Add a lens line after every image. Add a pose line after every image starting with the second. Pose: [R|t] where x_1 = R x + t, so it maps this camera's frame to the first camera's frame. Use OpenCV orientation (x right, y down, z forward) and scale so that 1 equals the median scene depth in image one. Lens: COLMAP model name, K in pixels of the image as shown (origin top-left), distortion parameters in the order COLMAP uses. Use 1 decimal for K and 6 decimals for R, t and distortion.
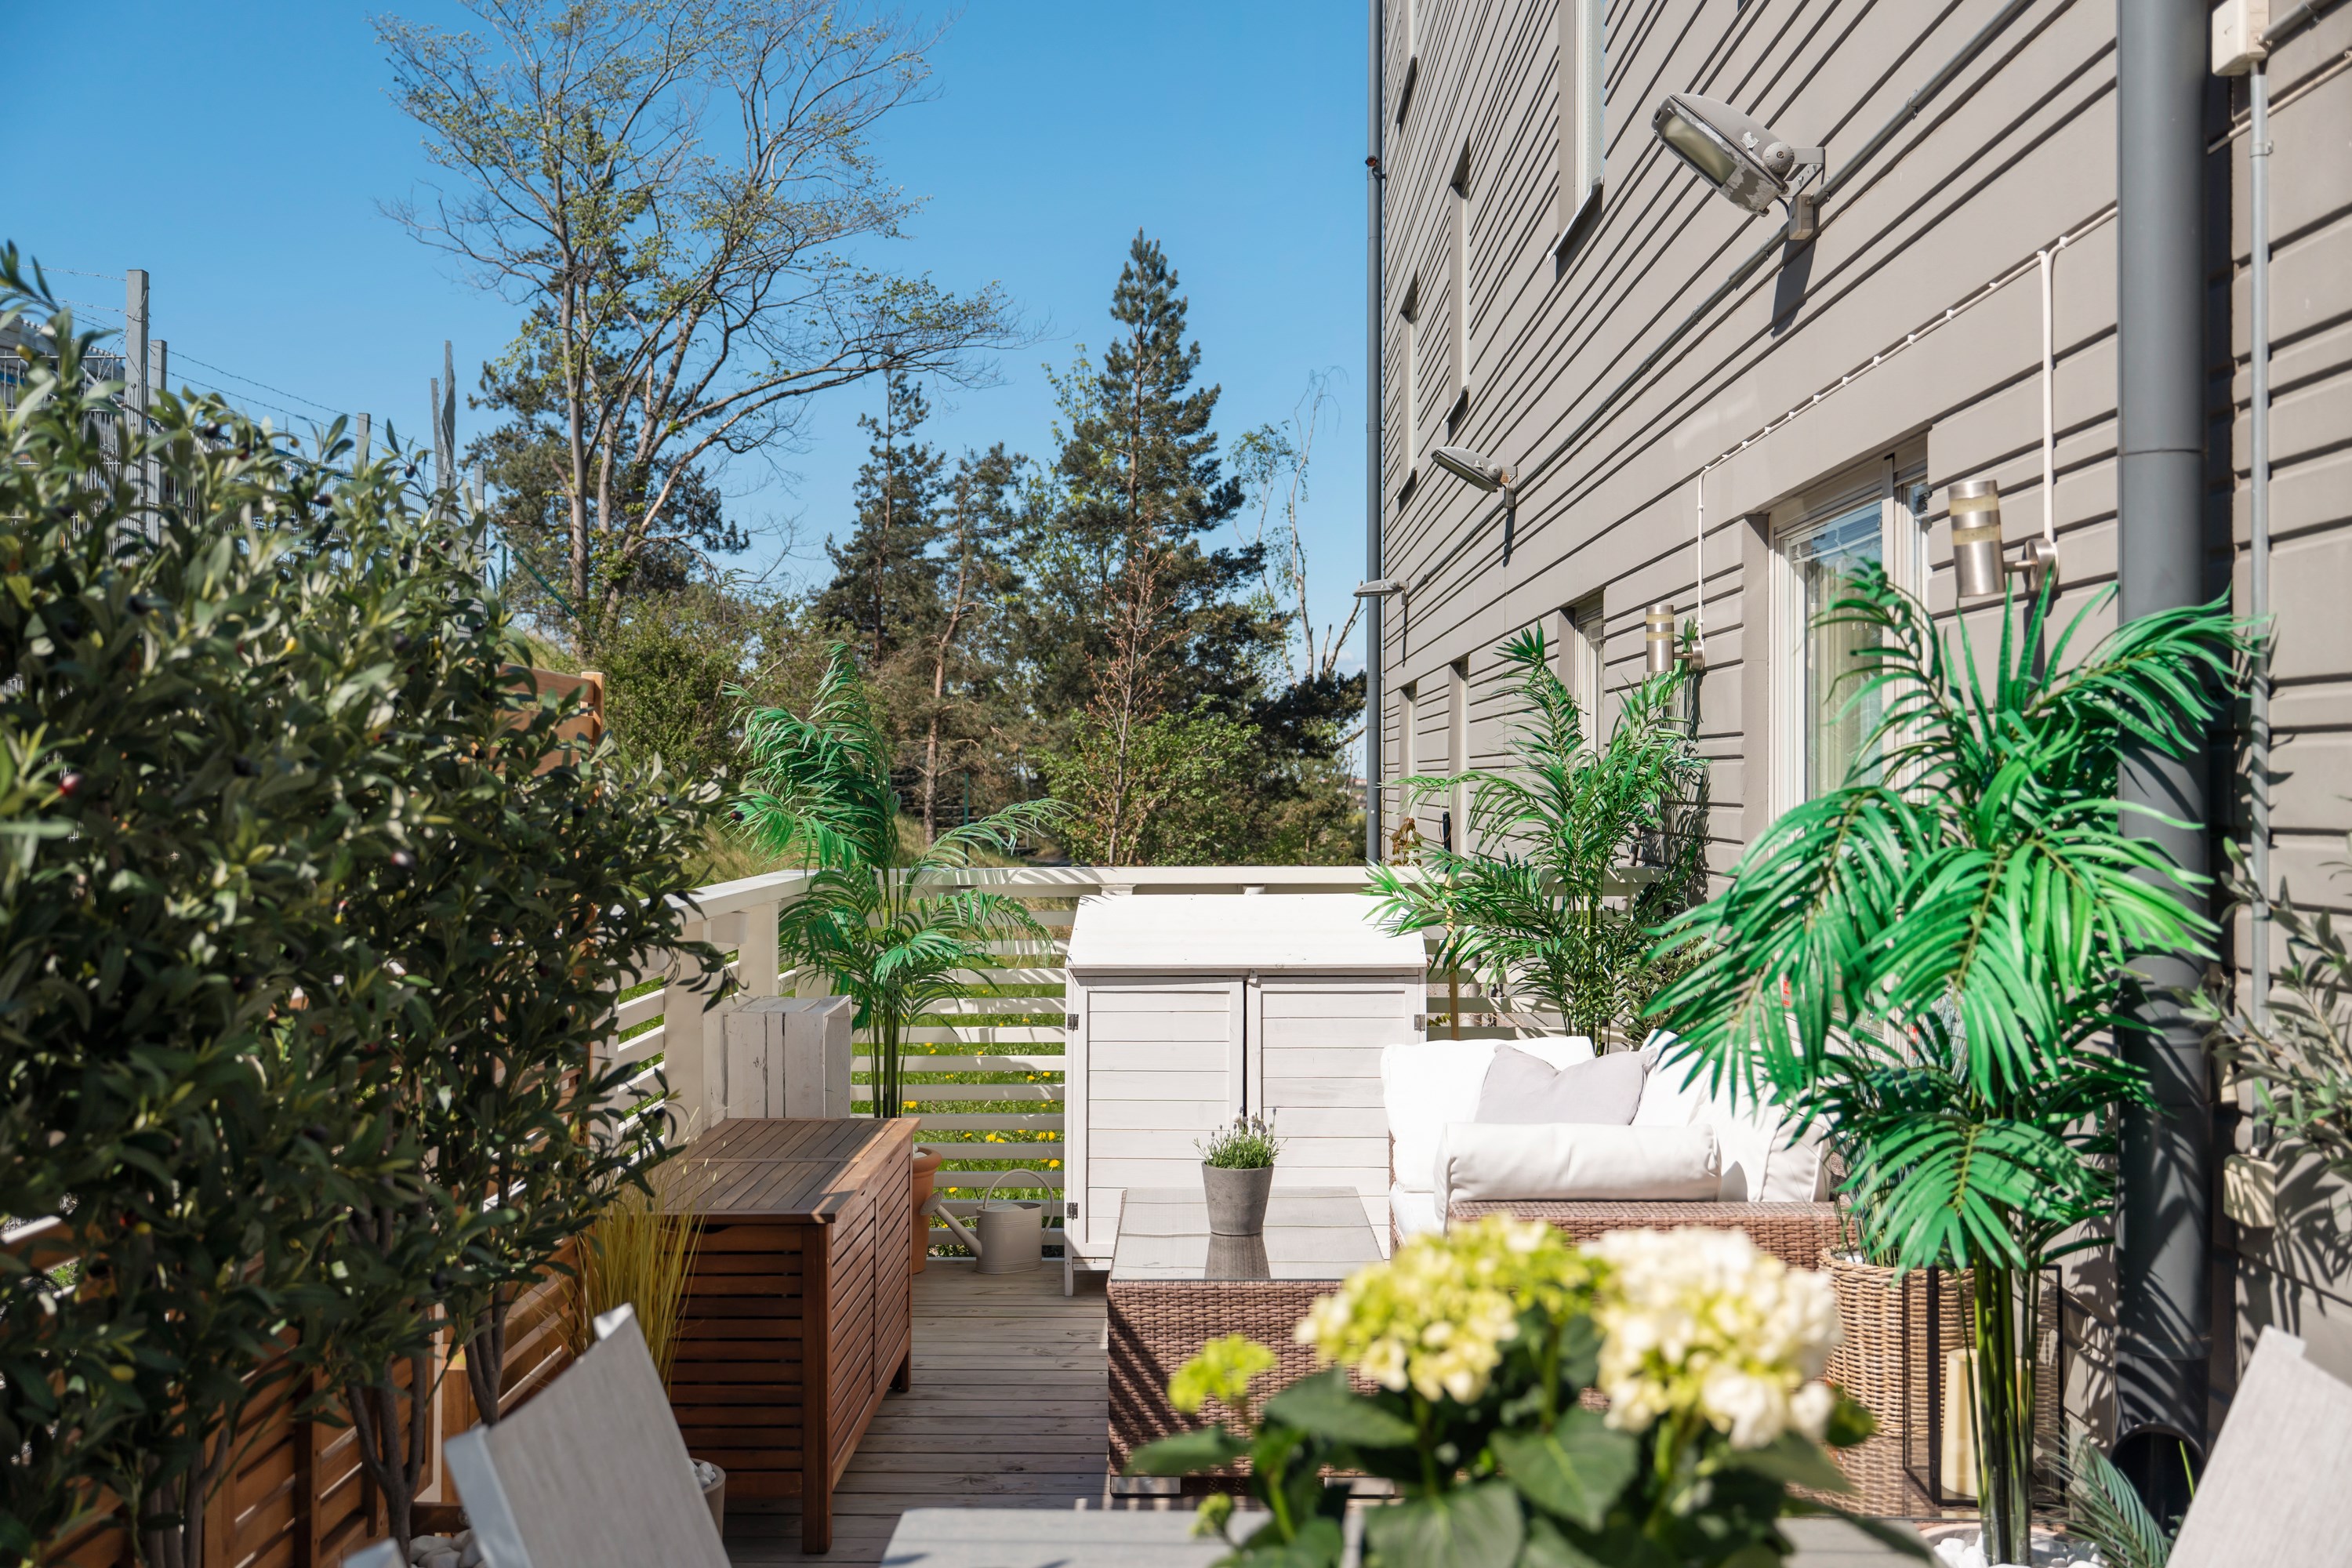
lens RADIAL K [[2435.6, 0, 1176.0], [0, 2435.6, 781.6], [0, 0, 1]] dist [-0.002614, 0.000000]
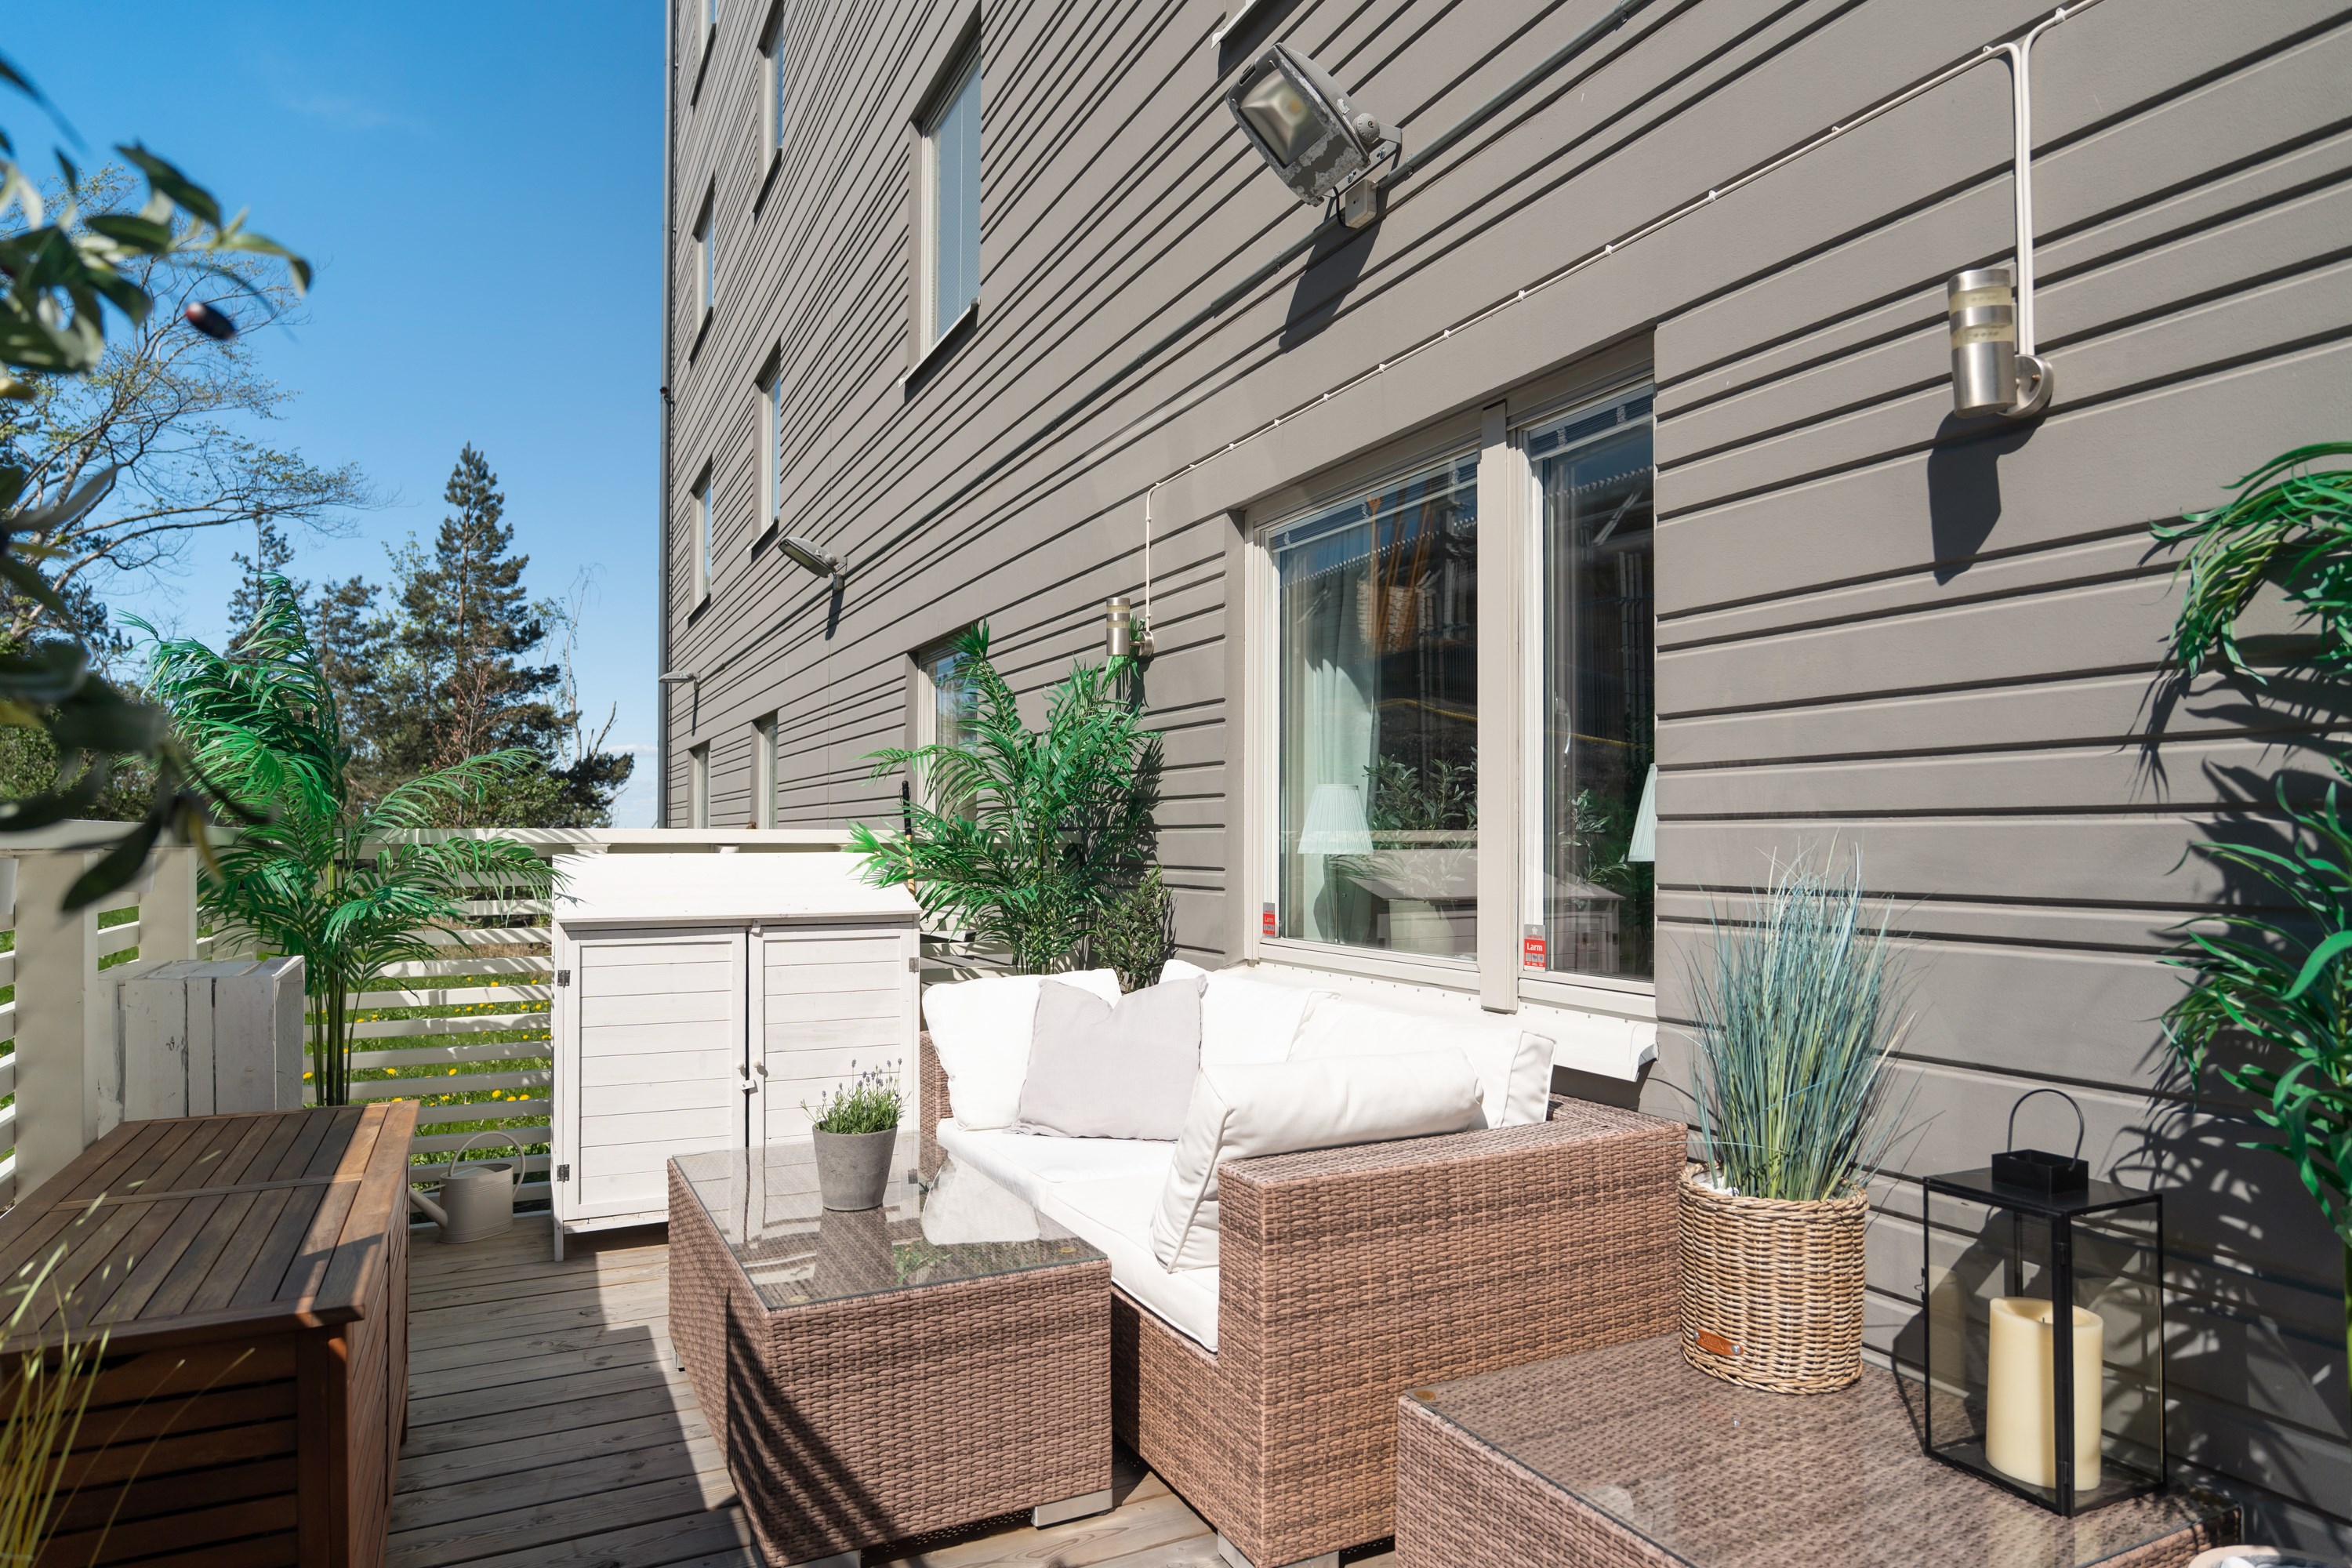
lens RADIAL K [[1358.4, 0, 1190.5], [0, 1358.4, 841.3], [0, 0, 1]] dist [-0.012875, 0.000538]
pose [[0.880718, 0.002896, 0.473632, -0.029396], [-0.003640, 0.999993, 0.000654, 0.016174], [-0.473626, -0.002300, 0.880723, 0.153174]]
